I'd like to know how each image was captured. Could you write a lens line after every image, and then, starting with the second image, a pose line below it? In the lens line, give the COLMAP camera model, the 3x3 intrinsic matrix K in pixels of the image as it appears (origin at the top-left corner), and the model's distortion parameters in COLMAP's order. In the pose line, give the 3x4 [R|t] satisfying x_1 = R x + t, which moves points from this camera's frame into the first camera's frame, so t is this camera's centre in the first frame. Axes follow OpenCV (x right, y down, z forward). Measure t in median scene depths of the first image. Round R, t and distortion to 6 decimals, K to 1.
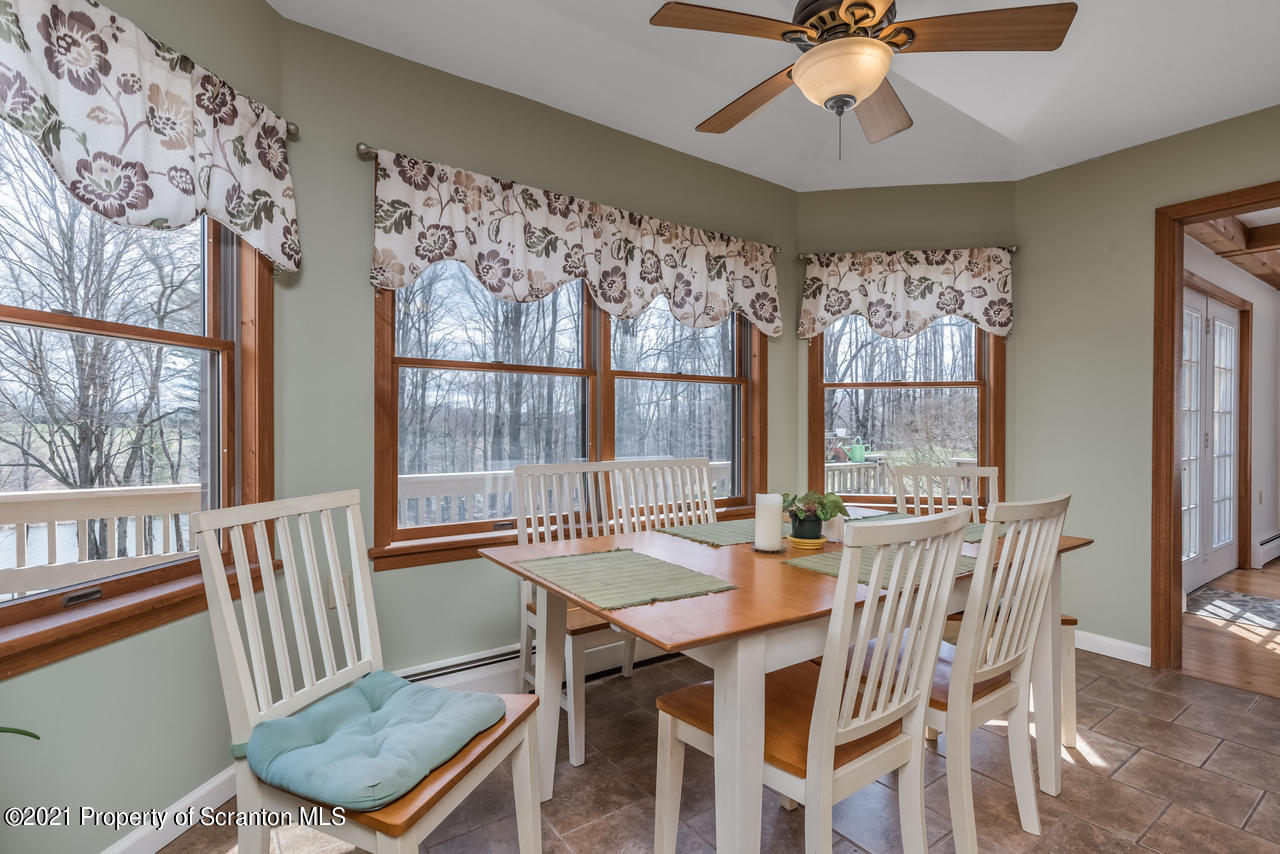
lens RADIAL K [[611.0, 0, 640.0], [0, 611.0, 427.0], [0, 0, 1]] dist [0.000560, -0.000293]
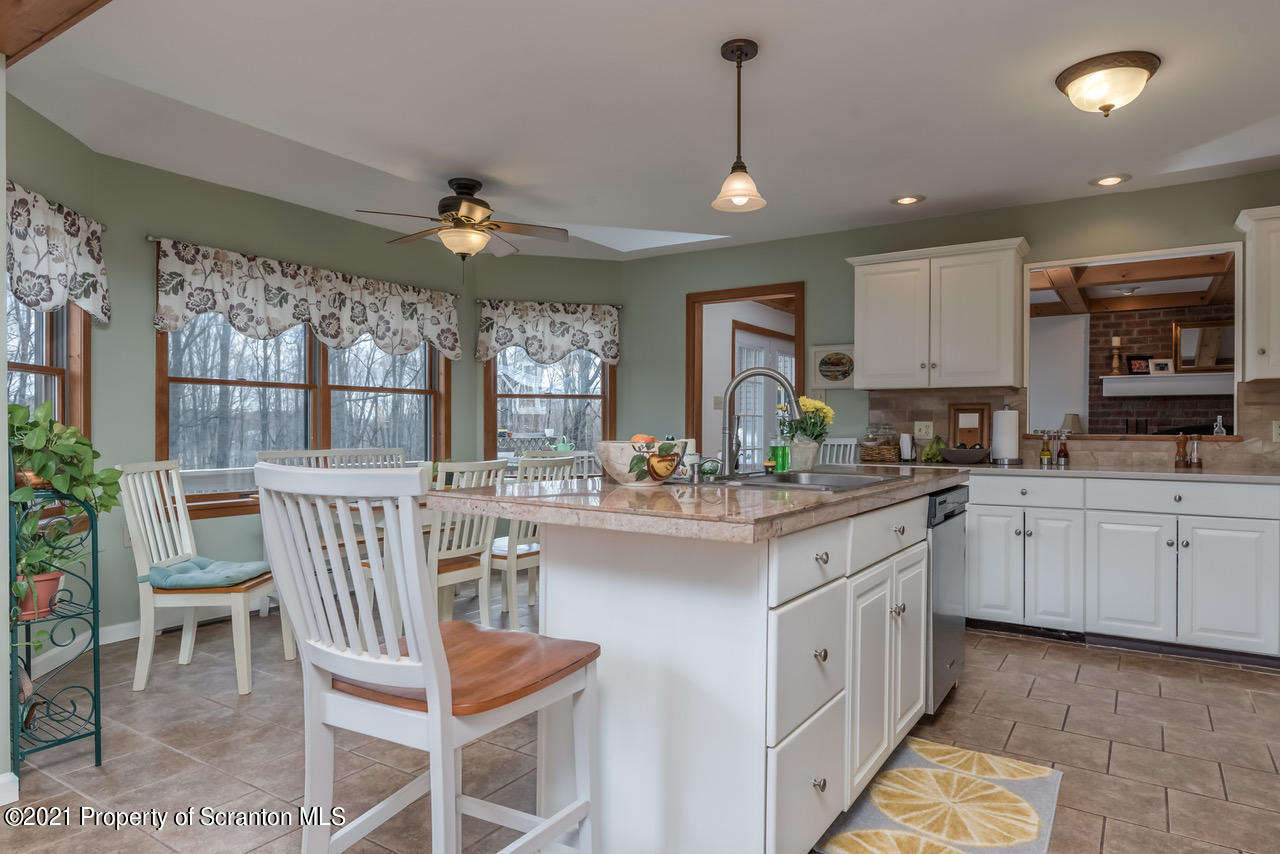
lens RADIAL K [[775.0, 0, 640.0], [0, 775.0, 427.0], [0, 0, 1]] dist [0.015166, -0.002138]
pose [[0.938327, 0.001014, 0.345747, 0.007743], [0.000665, 0.999989, -0.004738, 0.011409], [-0.345748, 0.004675, 0.938316, -0.935254]]
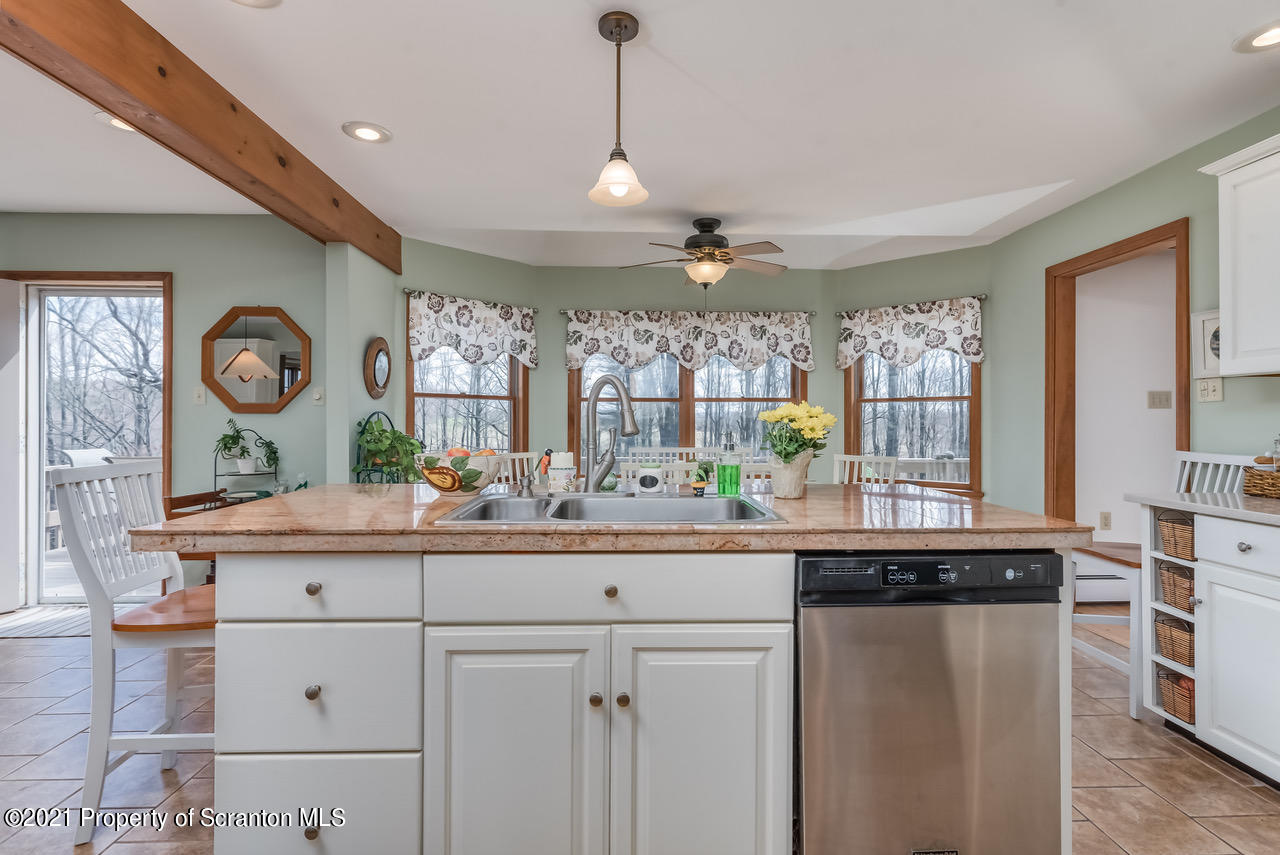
lens RADIAL K [[599.4, 0, 640.0], [0, 599.4, 427.5], [0, 0, 1]] dist [-0.017030, 0.000110]
pose [[0.825328, 0.004083, -0.564639, 0.869828], [-0.003117, 0.999992, 0.002675, -0.009780], [0.564645, -0.000448, 0.825334, -0.585415]]
